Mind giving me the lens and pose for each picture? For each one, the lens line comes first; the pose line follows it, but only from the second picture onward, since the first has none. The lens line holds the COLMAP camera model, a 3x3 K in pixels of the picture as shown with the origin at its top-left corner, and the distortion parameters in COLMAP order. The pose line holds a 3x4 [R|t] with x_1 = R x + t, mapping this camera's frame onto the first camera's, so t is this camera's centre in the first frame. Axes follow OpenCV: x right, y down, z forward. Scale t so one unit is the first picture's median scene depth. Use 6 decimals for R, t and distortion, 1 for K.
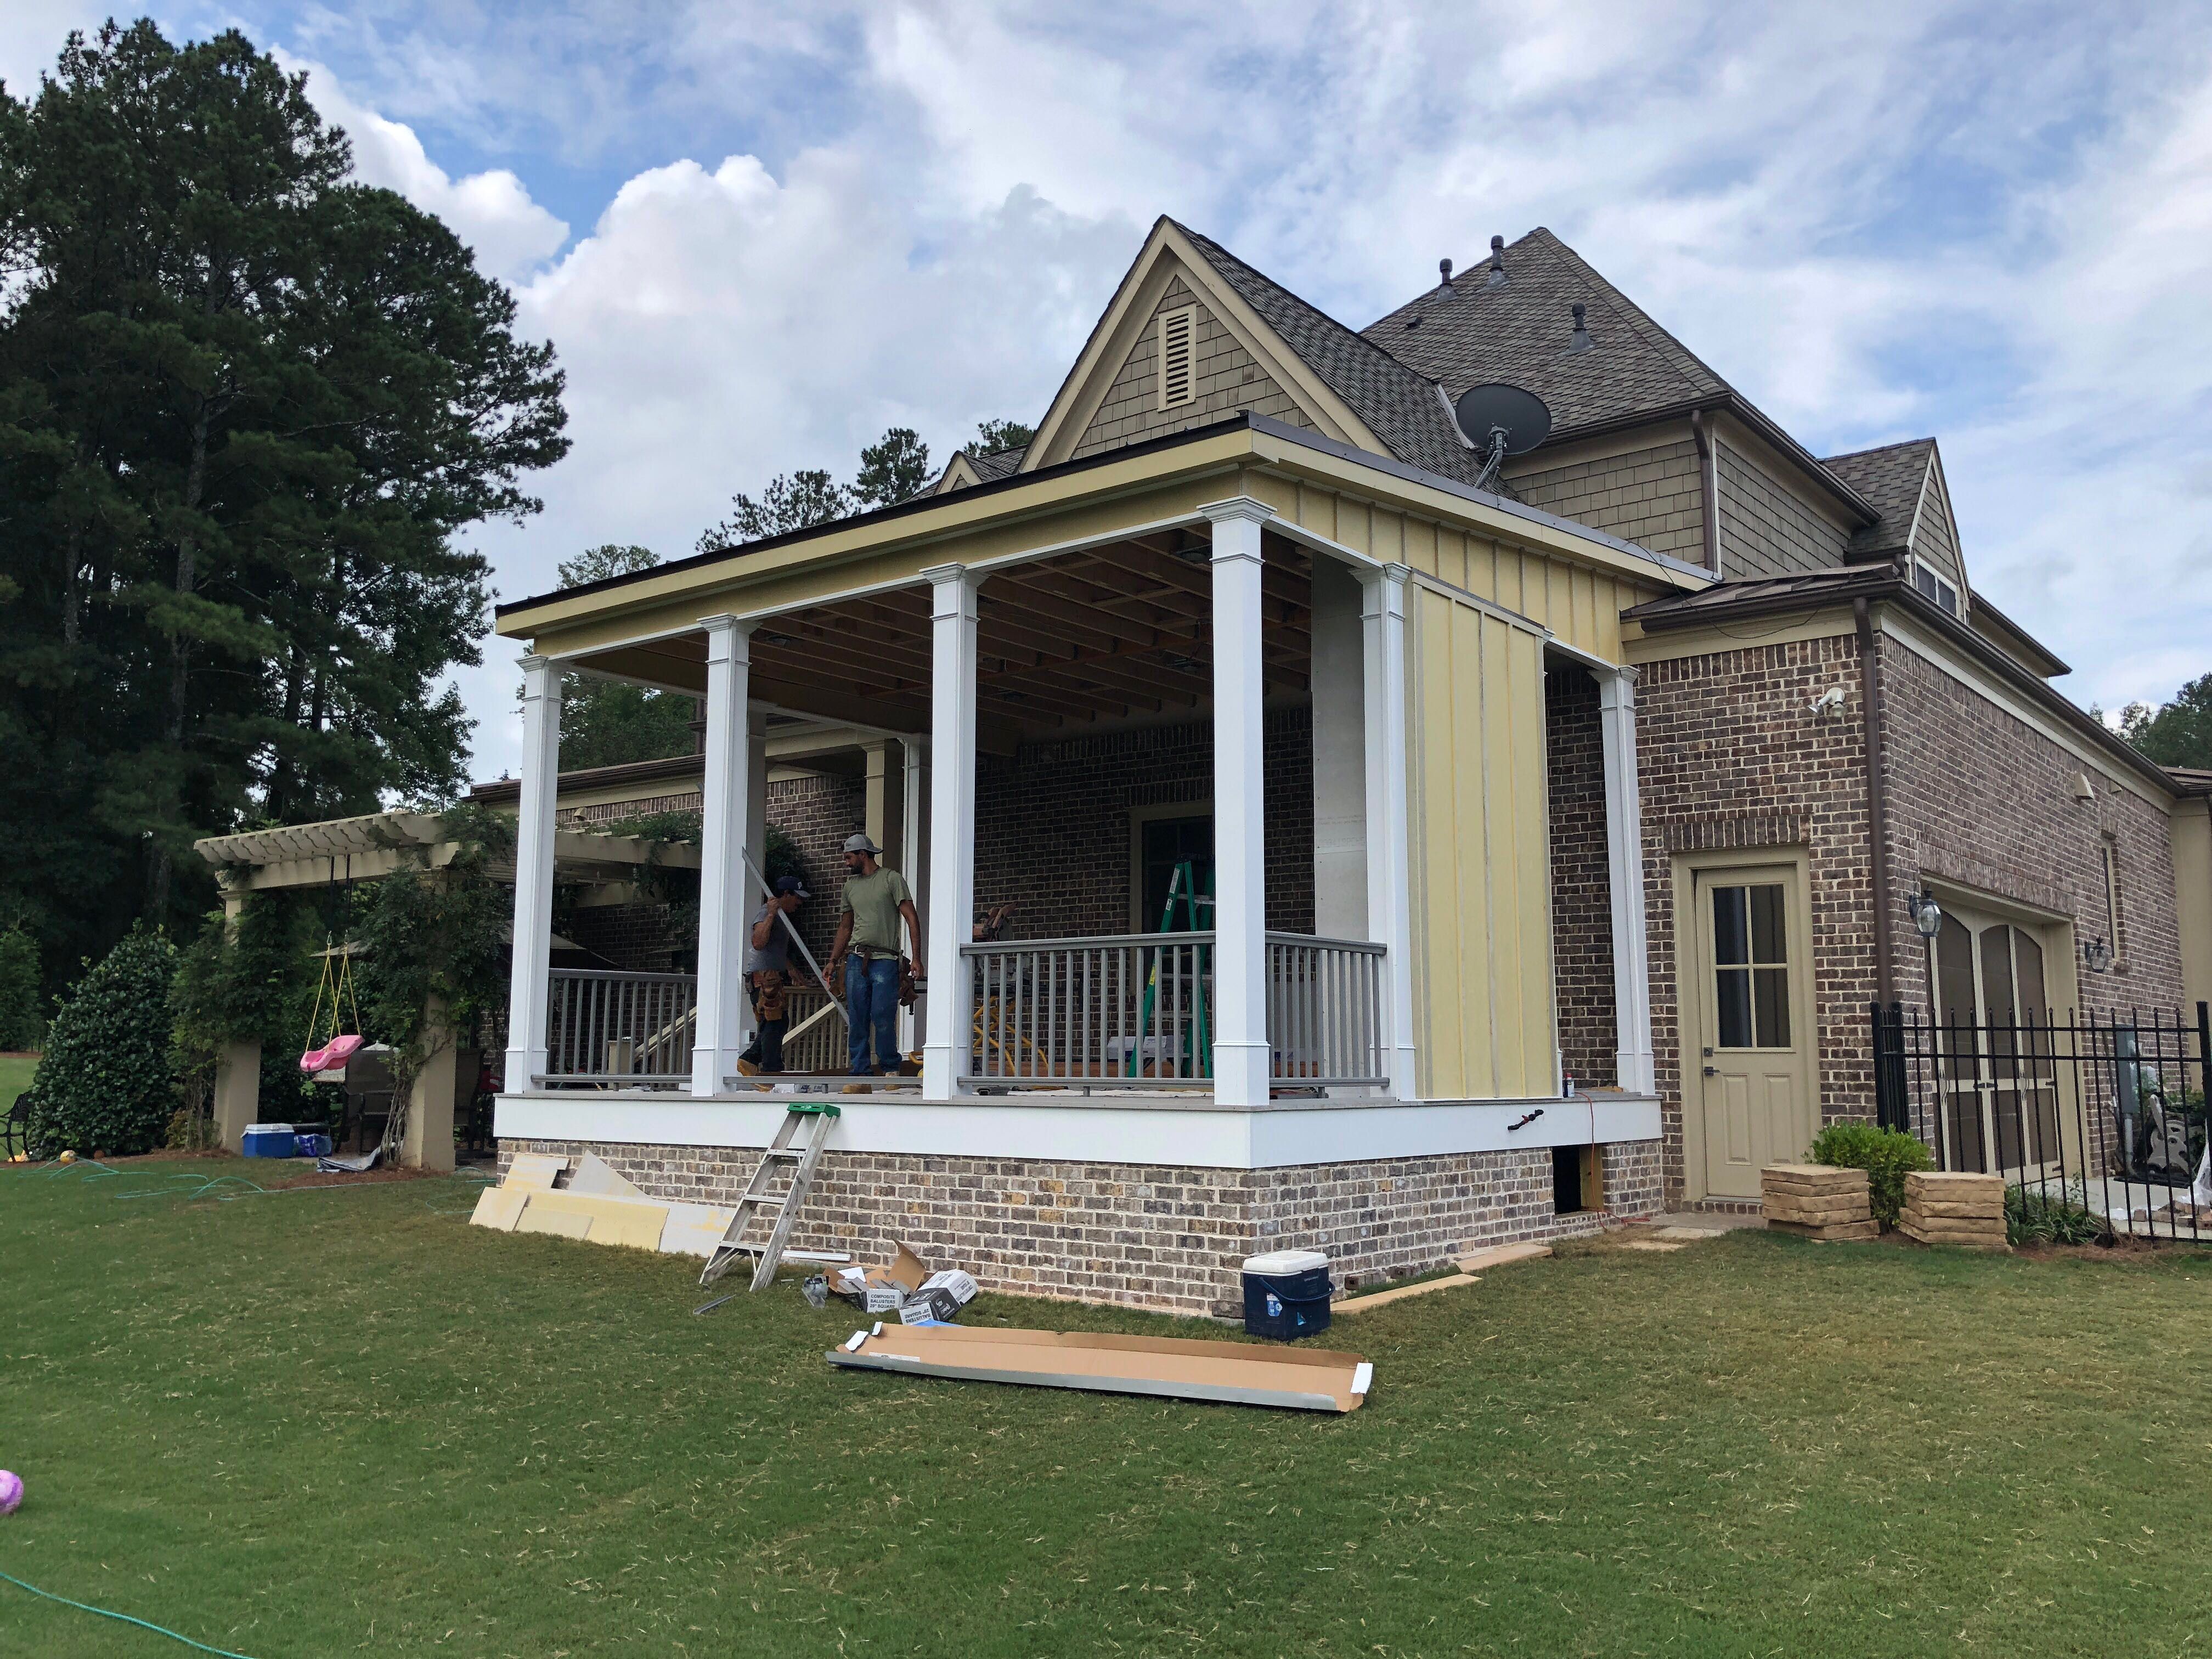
lens RADIAL K [[1827.2, 0, 1110.0], [0, 1827.2, 817.0], [0, 0, 1]] dist [0.048081, -0.047081]
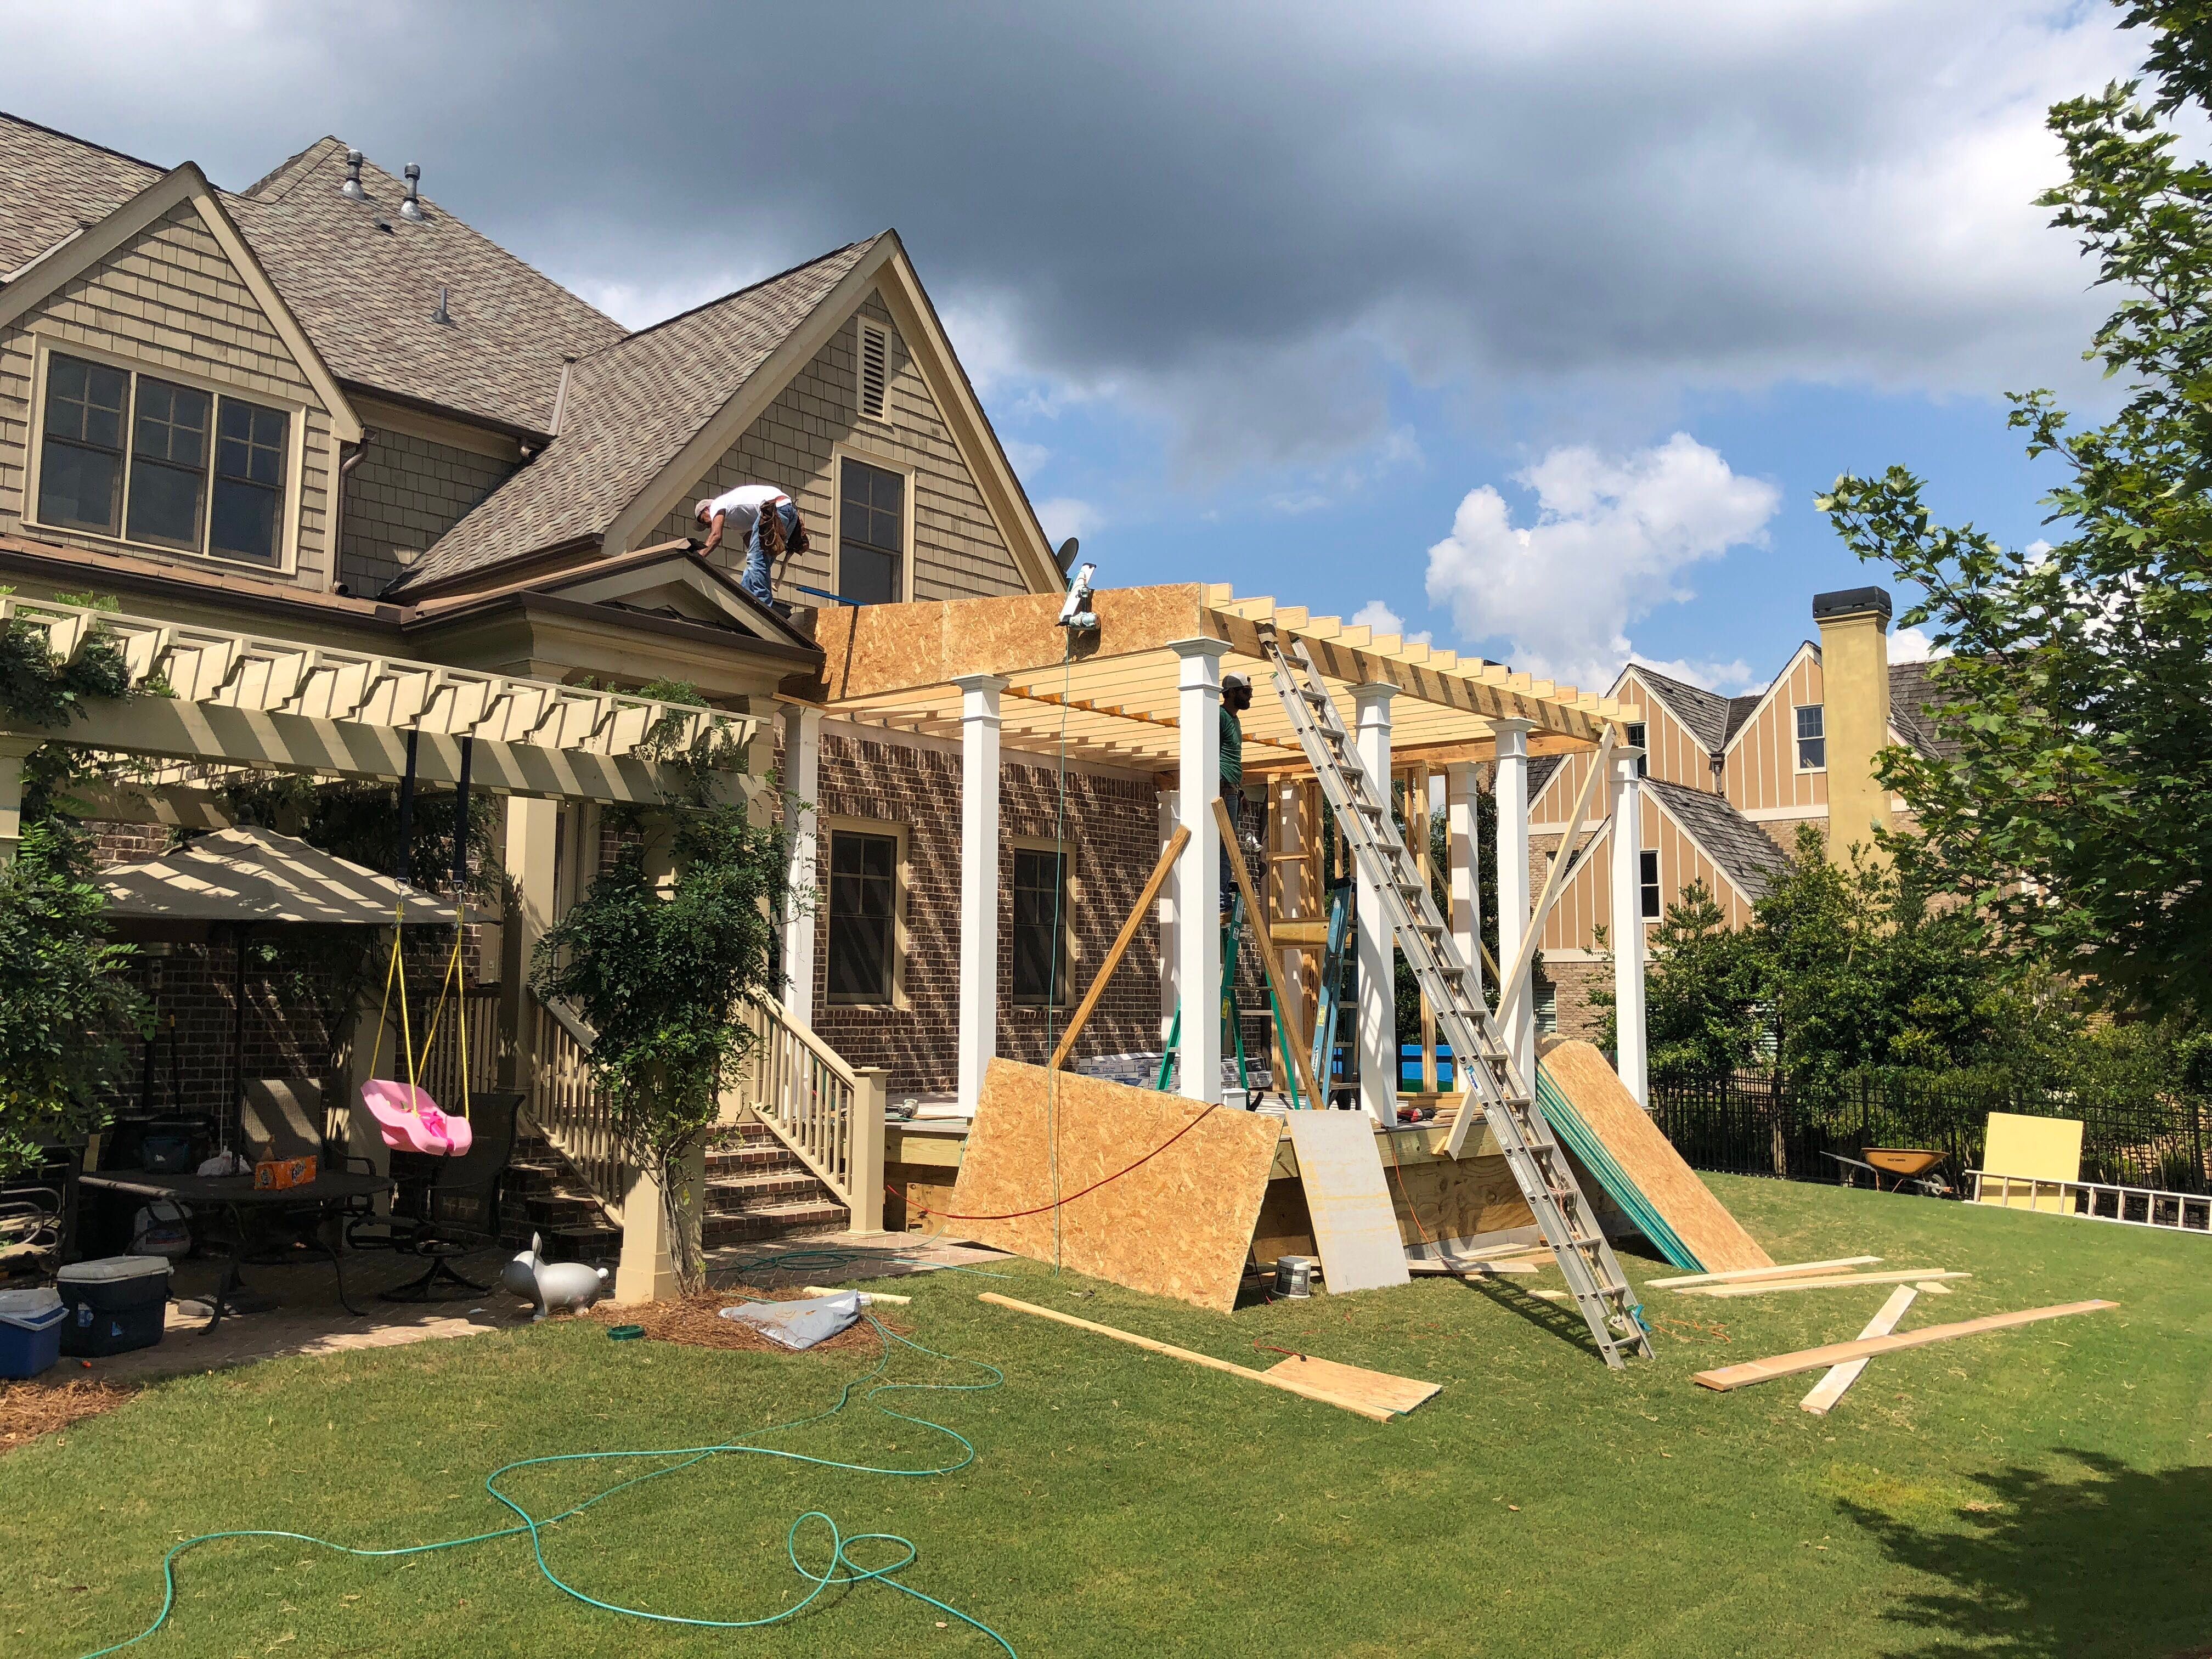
lens RADIAL K [[1827.2, 0, 1103.3], [0, 1827.2, 826.5], [0, 0, 1]] dist [0.048081, -0.047081]
pose [[0.032065, 0.098656, 0.994605, -1.128551], [-0.138663, 0.985933, -0.093325, 0.085108], [-0.989820, -0.134922, 0.045294, 0.971163]]
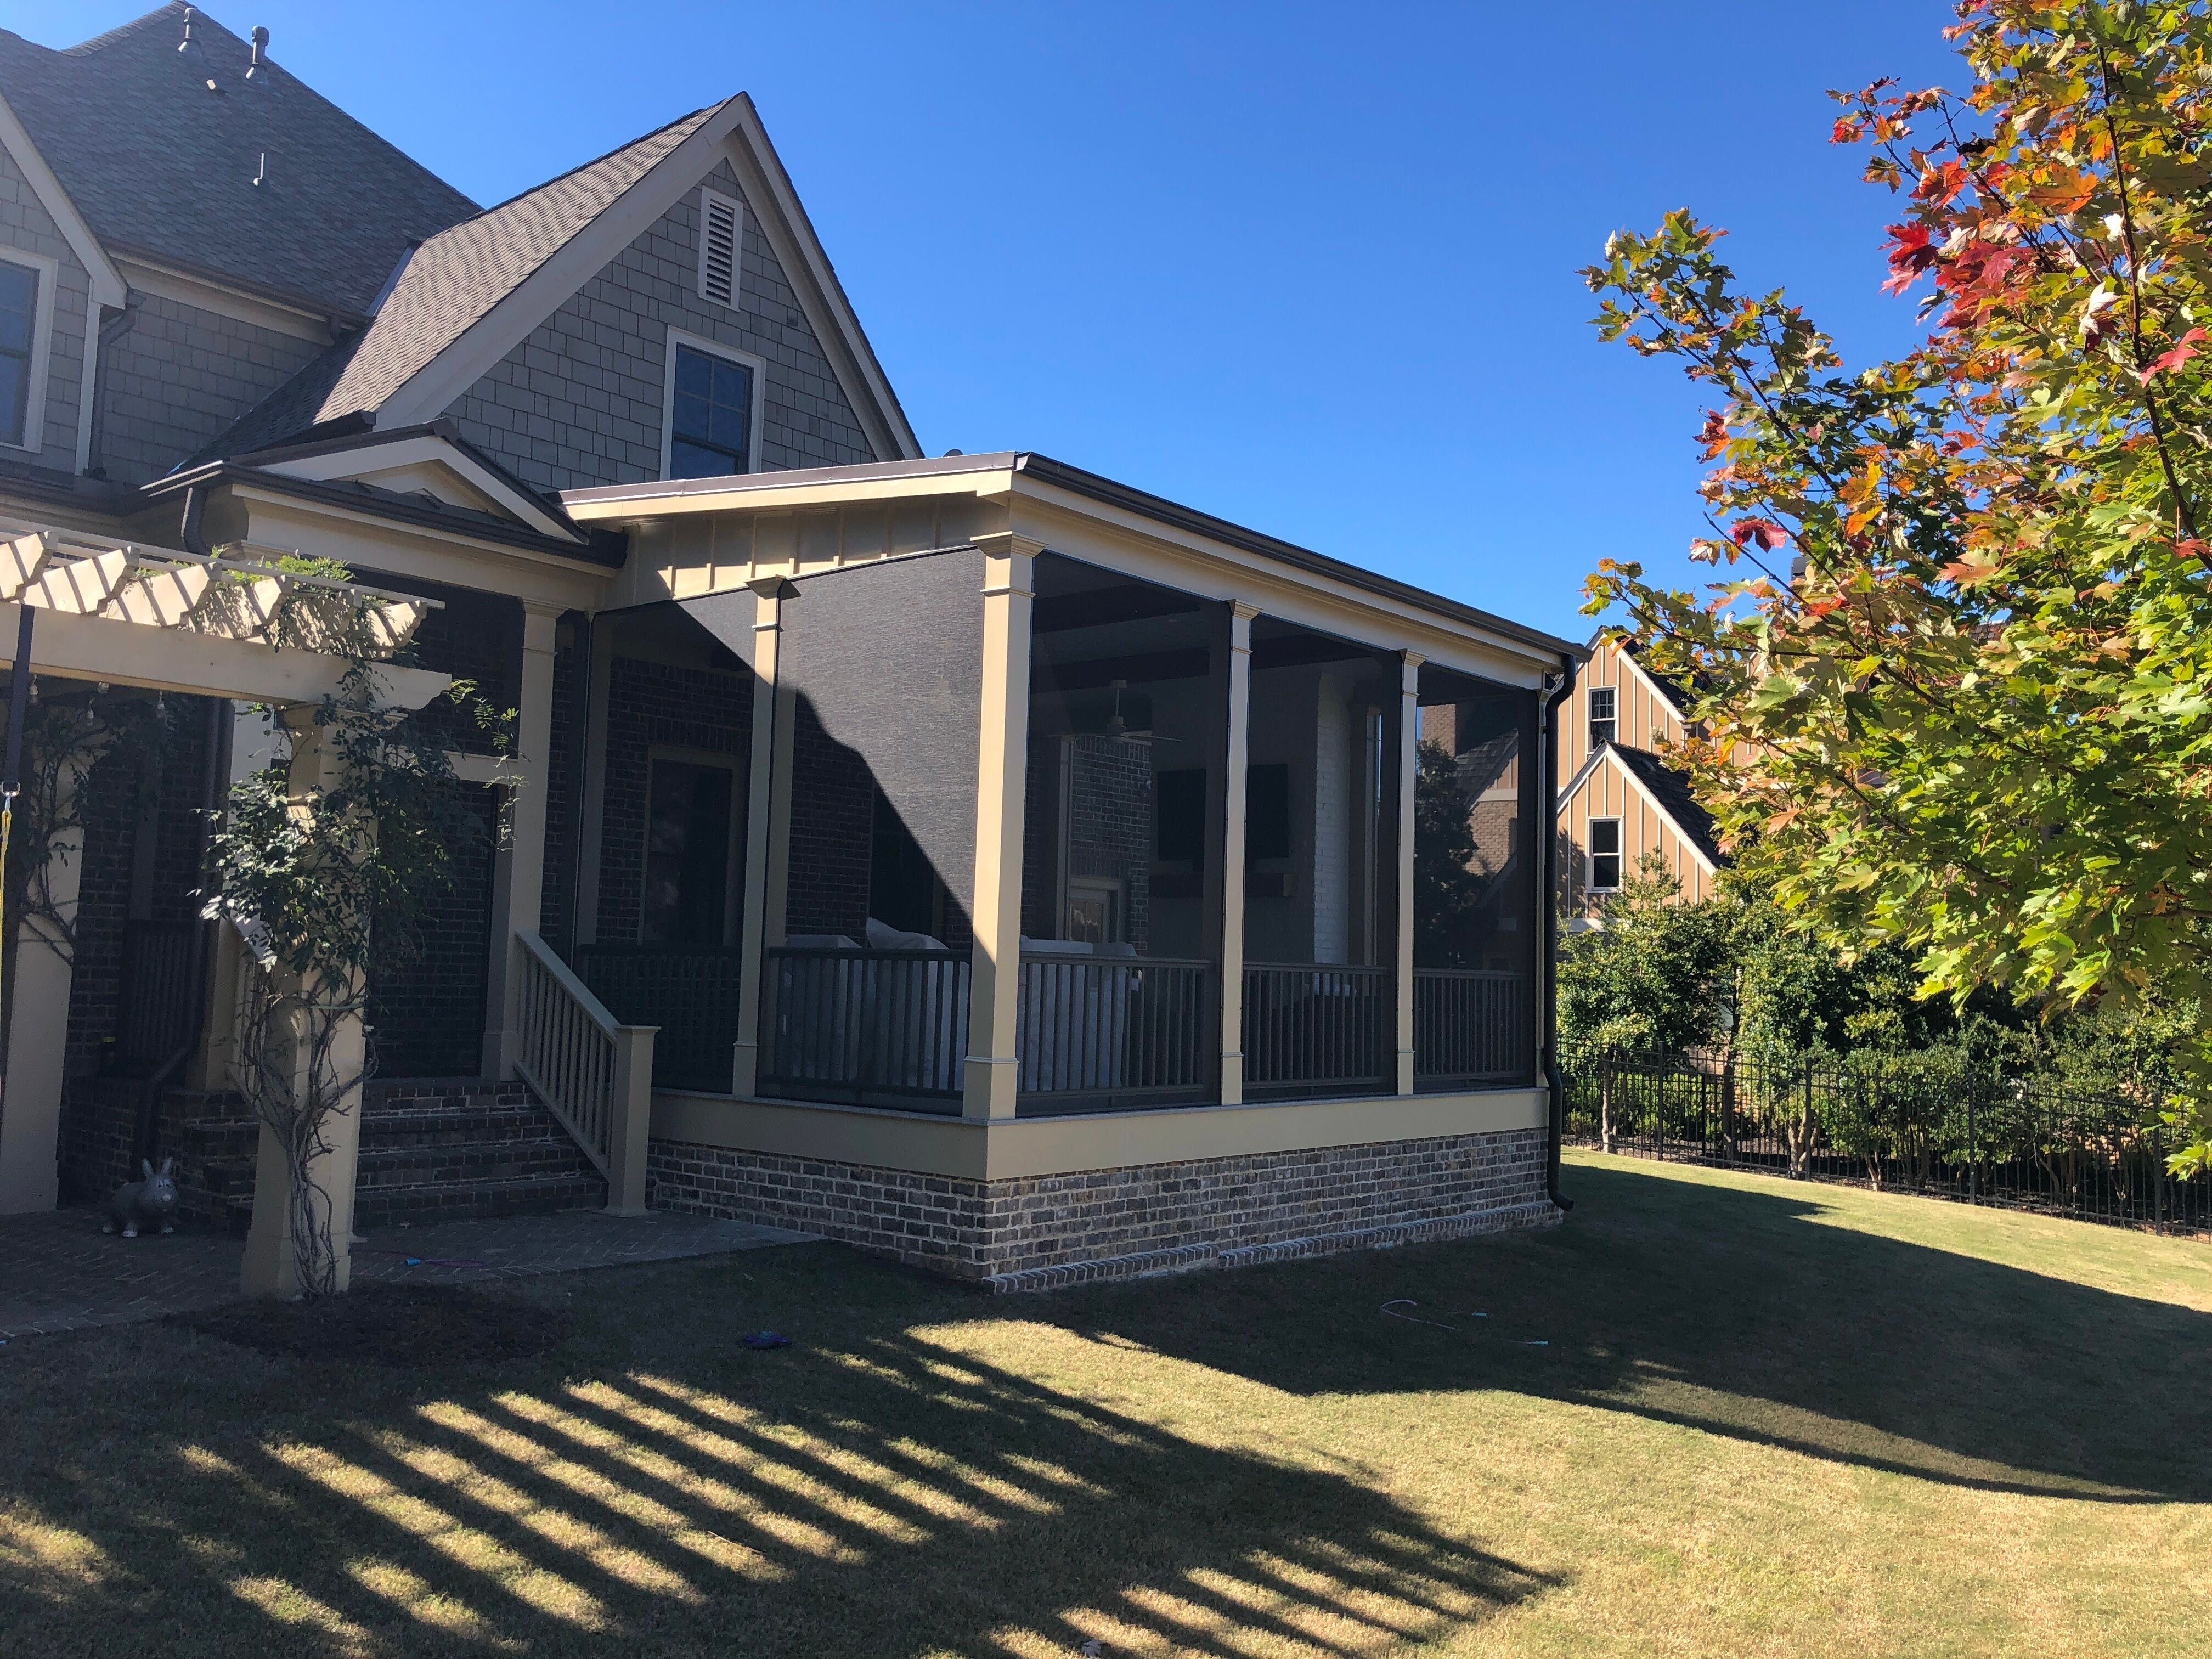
lens RADIAL K [[1827.2, 0, 1099.4], [0, 1827.2, 827.3], [0, 0, 1]] dist [0.048081, -0.047081]
pose [[0.029992, 0.078354, 0.996474, -1.013440], [-0.164062, 0.983788, -0.072418, 0.075949], [-0.985994, -0.161312, 0.042360, 0.892494]]
